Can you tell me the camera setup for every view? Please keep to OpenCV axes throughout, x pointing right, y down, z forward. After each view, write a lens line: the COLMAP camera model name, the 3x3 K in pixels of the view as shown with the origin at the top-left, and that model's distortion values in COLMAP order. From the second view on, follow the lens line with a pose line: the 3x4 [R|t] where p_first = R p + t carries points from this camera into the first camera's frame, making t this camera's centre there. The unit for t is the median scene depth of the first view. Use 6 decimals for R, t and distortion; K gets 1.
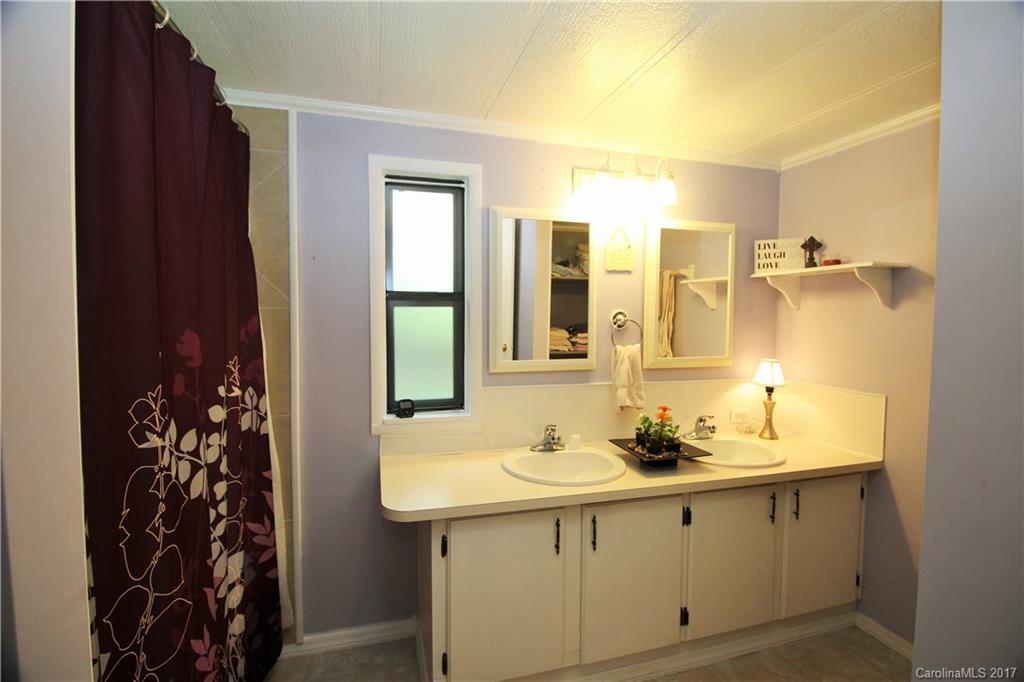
lens RADIAL K [[482.2, 0, 518.9], [0, 482.2, 334.1], [0, 0, 1]] dist [-0.000581, -0.015340]
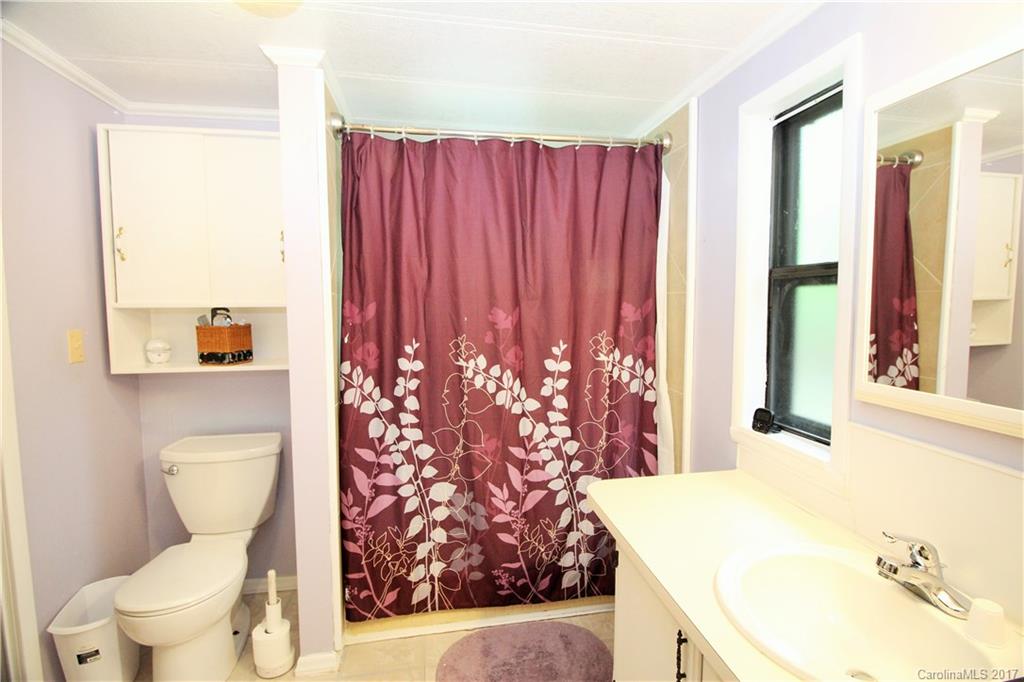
lens RADIAL K [[482.2, 0, 518.9], [0, 482.2, 334.1], [0, 0, 1]] dist [-0.000581, -0.015340]
pose [[-0.106732, 0.066693, -0.992049, 0.746654], [-0.043046, 0.996502, 0.071623, -0.028531], [0.993356, 0.050348, -0.103488, 0.908462]]
